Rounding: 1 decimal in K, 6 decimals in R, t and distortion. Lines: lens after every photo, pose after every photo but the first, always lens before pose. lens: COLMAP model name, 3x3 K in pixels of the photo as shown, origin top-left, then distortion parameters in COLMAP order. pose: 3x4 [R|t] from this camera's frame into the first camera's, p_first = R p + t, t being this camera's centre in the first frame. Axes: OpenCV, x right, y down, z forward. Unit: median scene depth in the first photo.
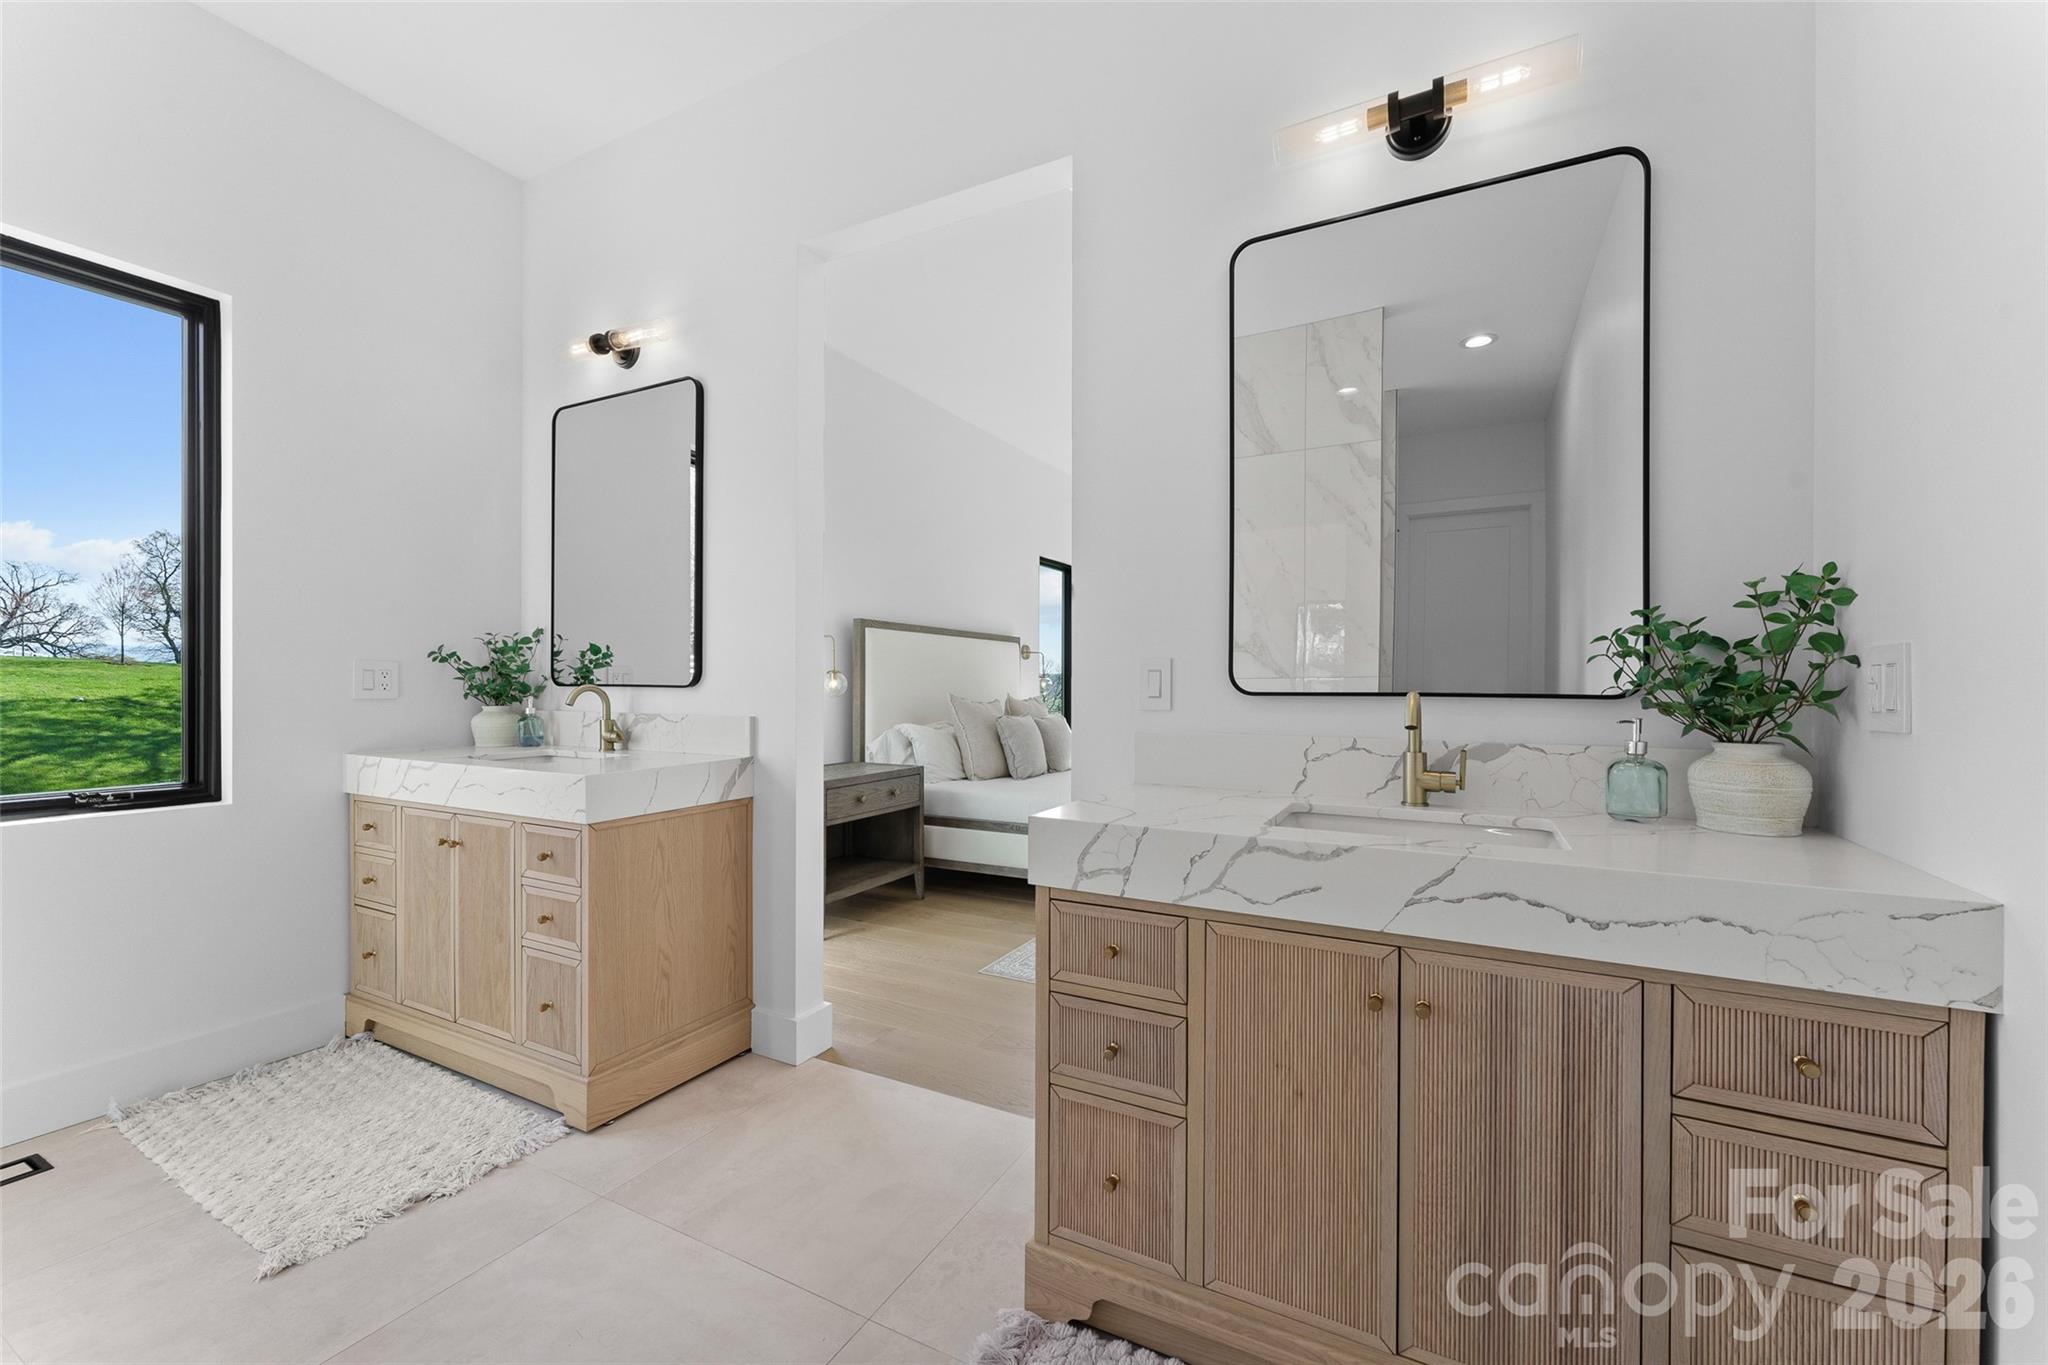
lens RADIAL K [[843.7, 0, 1031.1], [0, 843.7, 683.5], [0, 0, 1]] dist [0.000359, -0.000402]
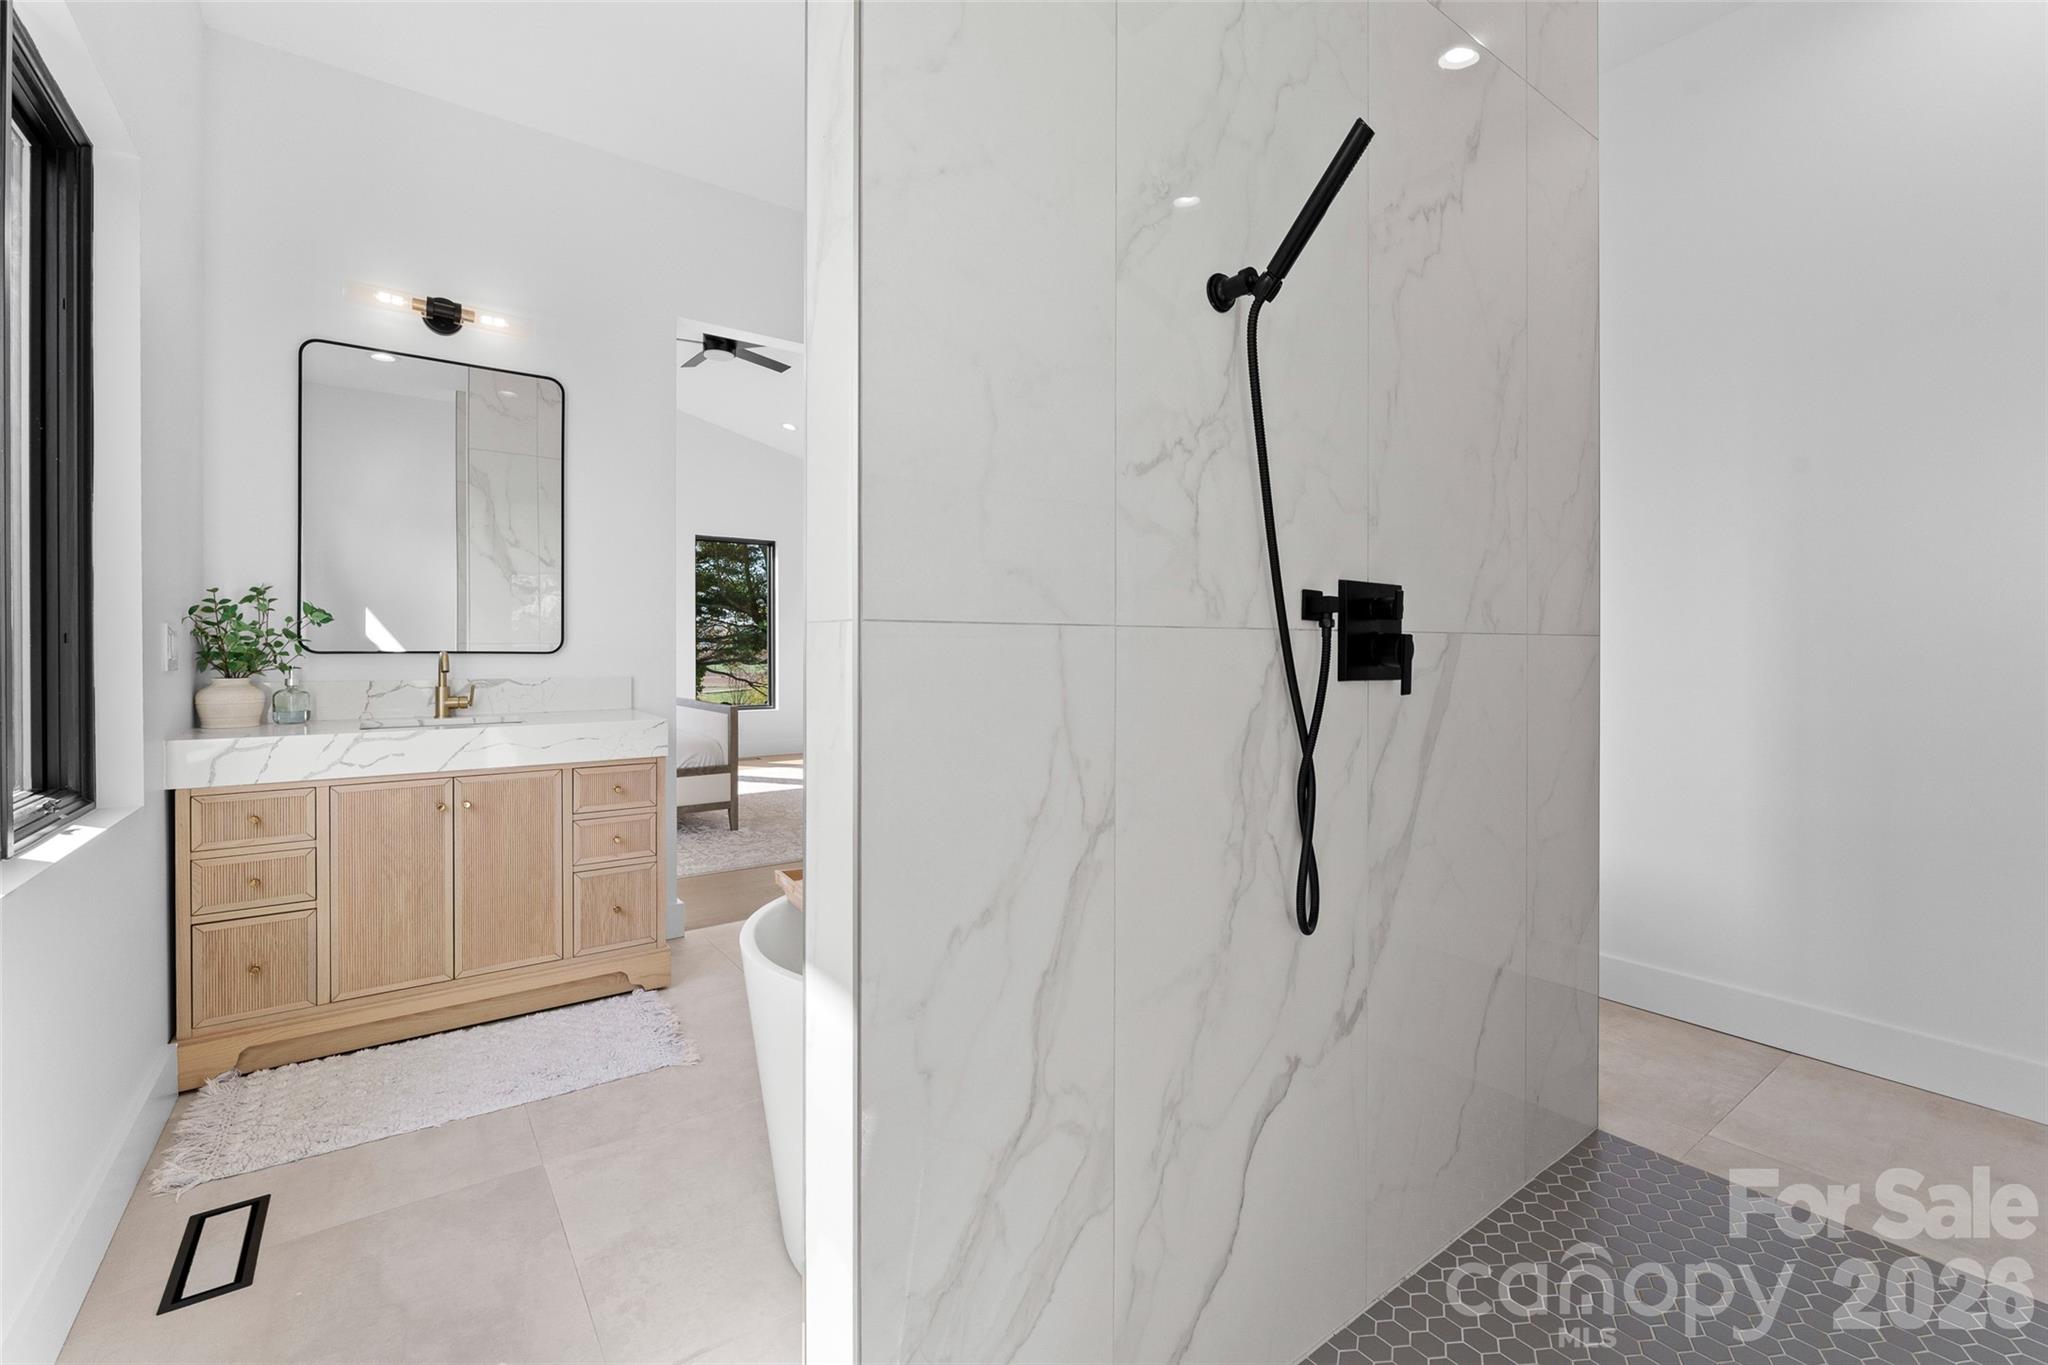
lens RADIAL K [[887.7, 0, 1035.3], [0, 887.7, 645.9], [0, 0, 1]] dist [0.001512, 0.000967]
pose [[0.420670, -0.001143, 0.907213, -3.249562], [-0.001085, 0.999998, 0.001763, -0.030061], [-0.907213, -0.001726, 0.420667, -4.094262]]
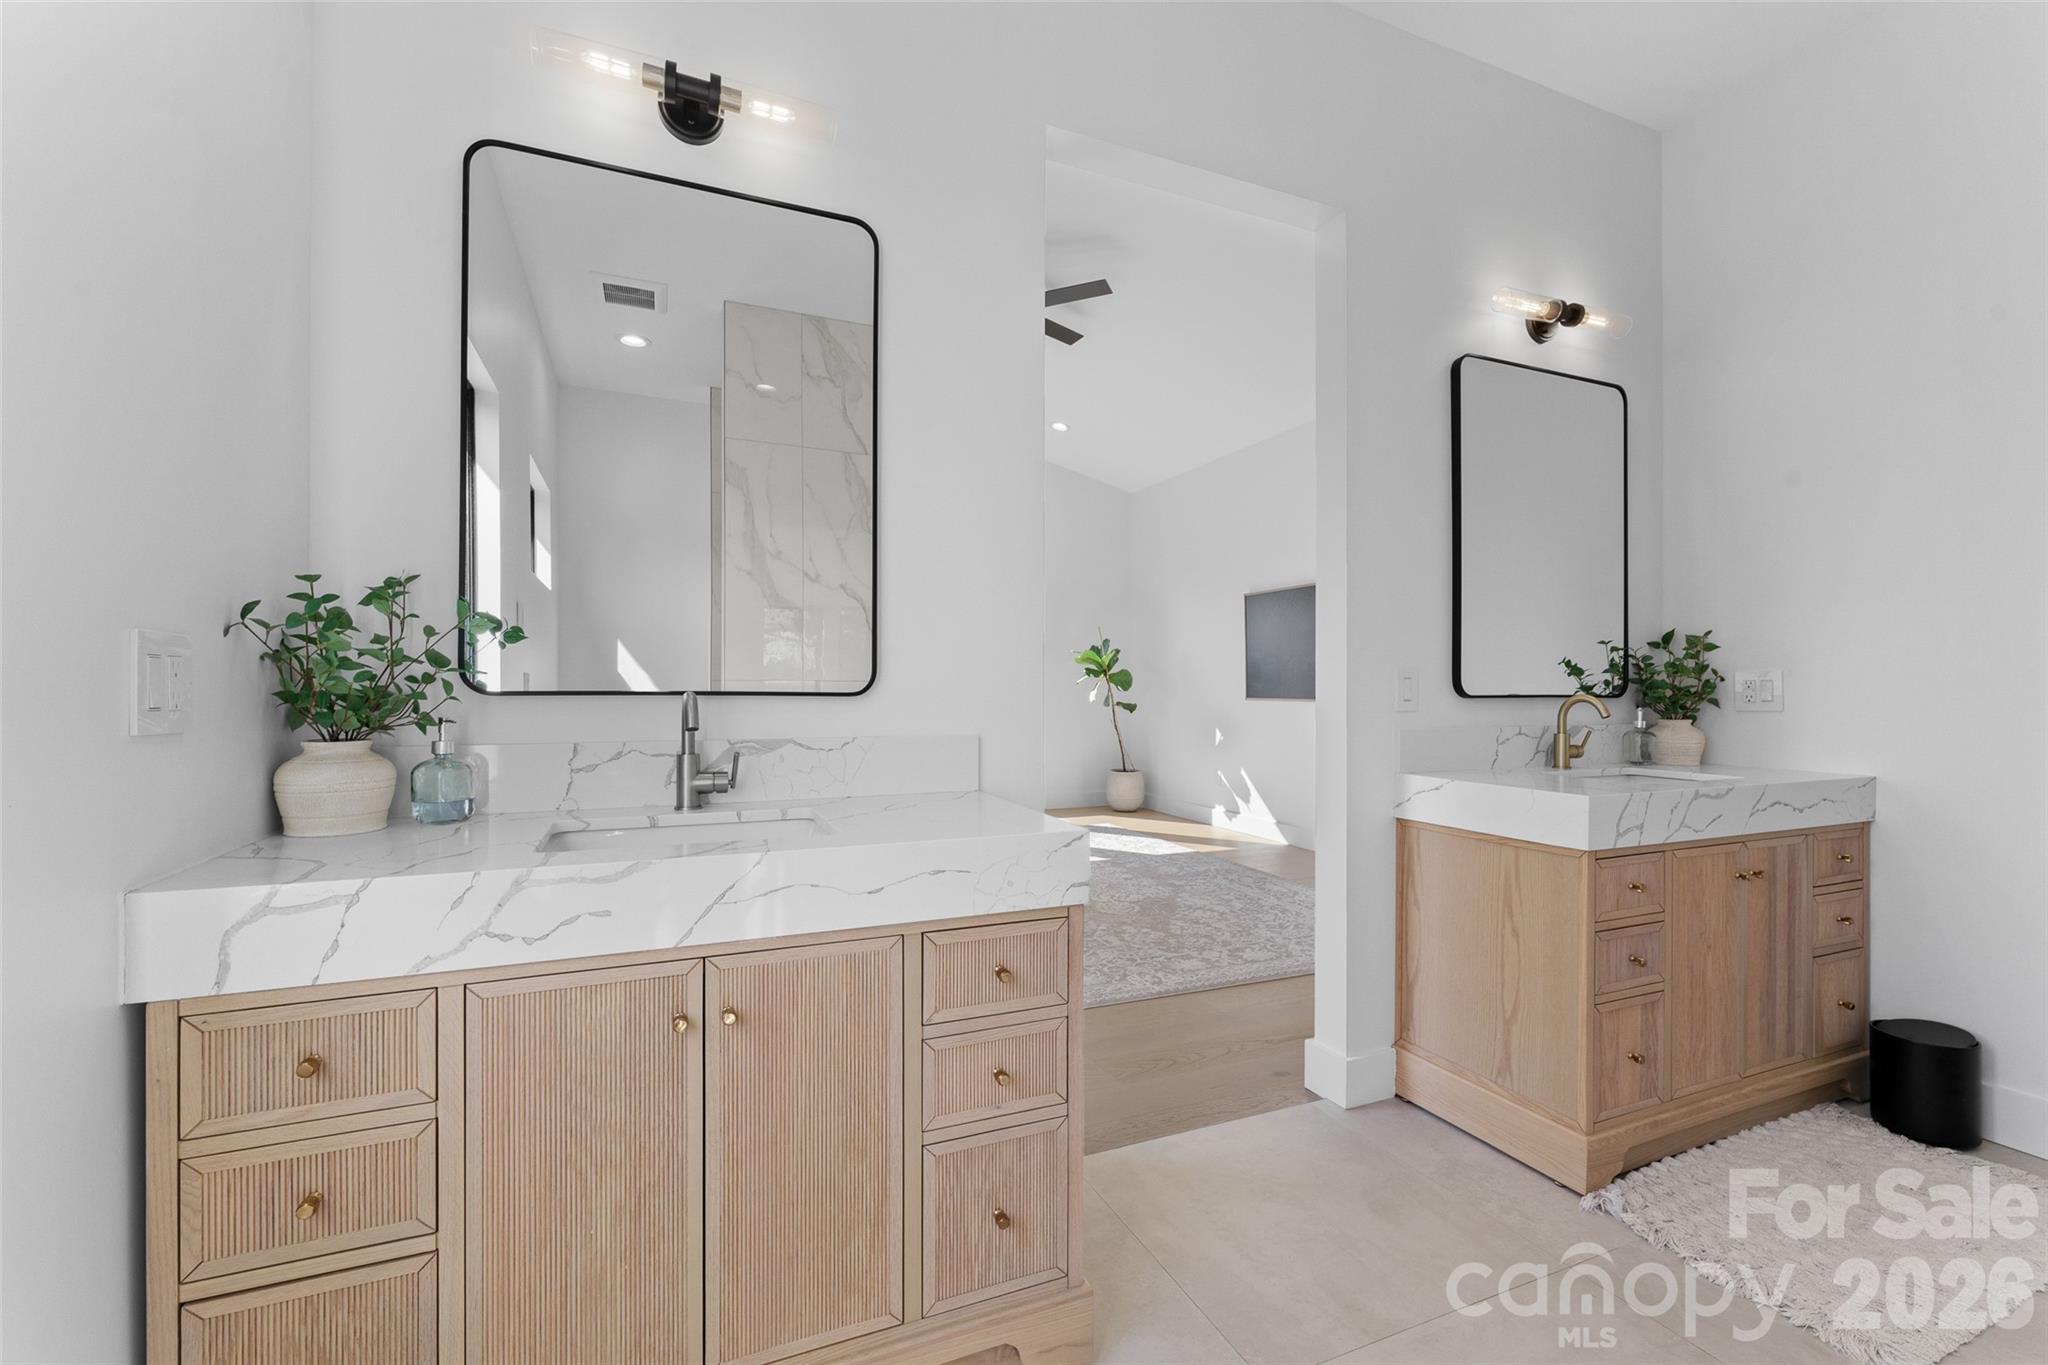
lens RADIAL K [[887.7, 0, 1040.2], [0, 887.7, 678.9], [0, 0, 1]] dist [0.001512, 0.000967]
pose [[0.609424, 0.005444, 0.792826, -0.516941], [-0.001735, 0.999983, -0.005532, -0.002899], [-0.792843, 0.001996, 0.609423, 0.281138]]
